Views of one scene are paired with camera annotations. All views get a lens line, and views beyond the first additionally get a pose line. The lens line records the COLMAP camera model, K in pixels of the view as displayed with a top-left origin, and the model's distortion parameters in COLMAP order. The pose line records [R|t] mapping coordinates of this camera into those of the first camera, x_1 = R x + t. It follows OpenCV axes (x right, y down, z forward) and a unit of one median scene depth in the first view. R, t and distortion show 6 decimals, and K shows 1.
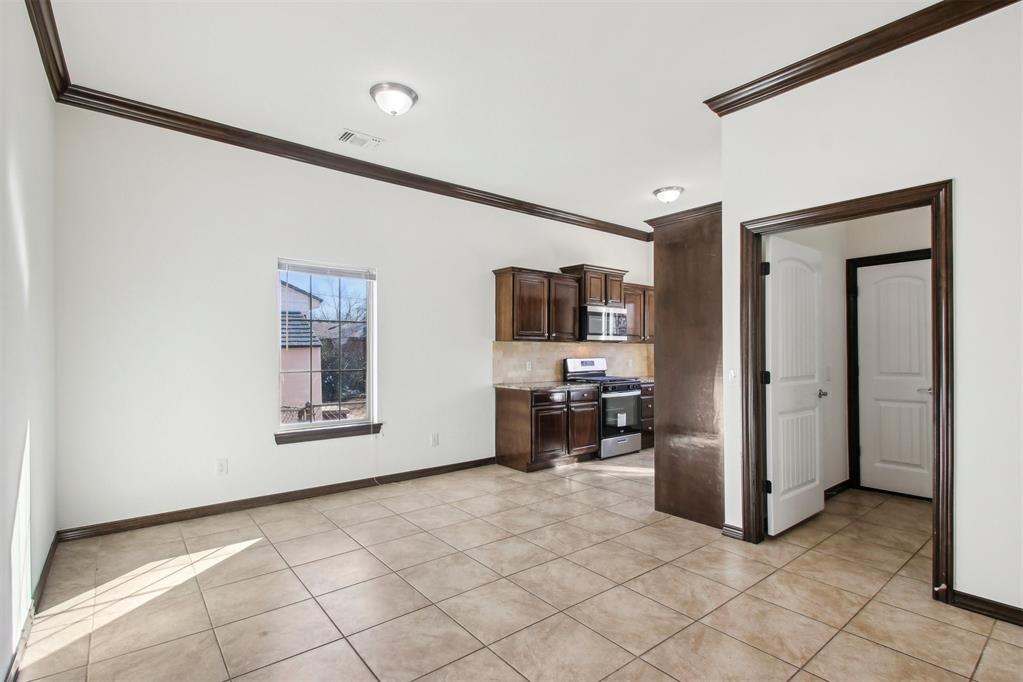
lens RADIAL K [[485.3, 0, 506.3], [0, 485.3, 347.7], [0, 0, 1]] dist [0.006328, -0.012505]
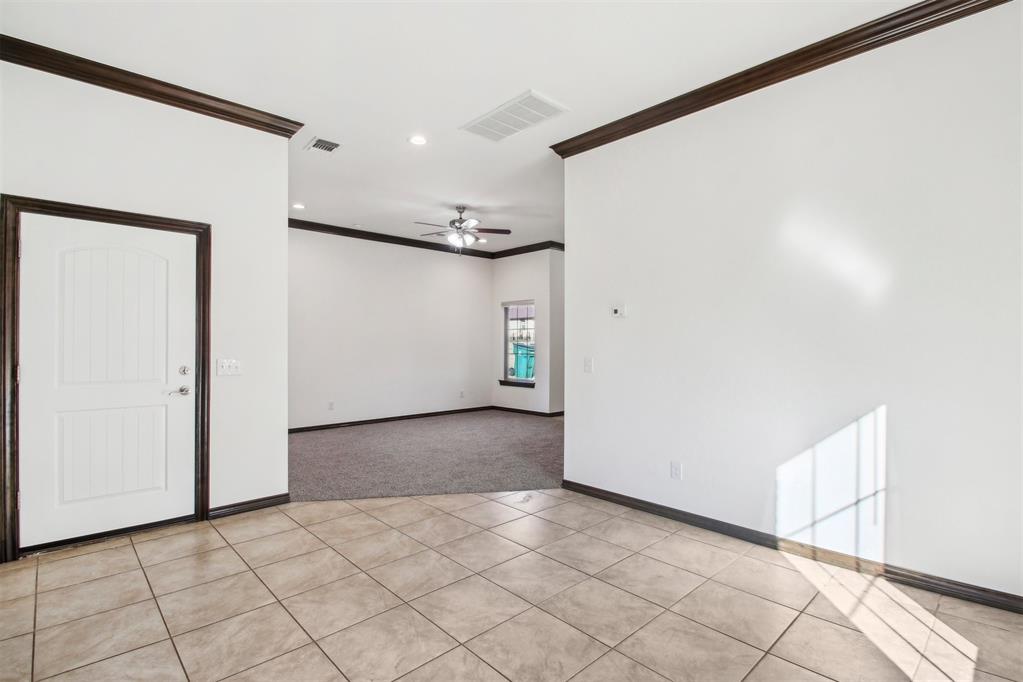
lens RADIAL K [[485.3, 0, 505.6], [0, 485.3, 342.9], [0, 0, 1]] dist [0.006328, -0.012505]
pose [[-0.997174, 0.001245, -0.075113, -0.008217], [0.001880, 0.999963, -0.008385, 0.007001], [0.075100, -0.008503, -0.997140, 0.922952]]
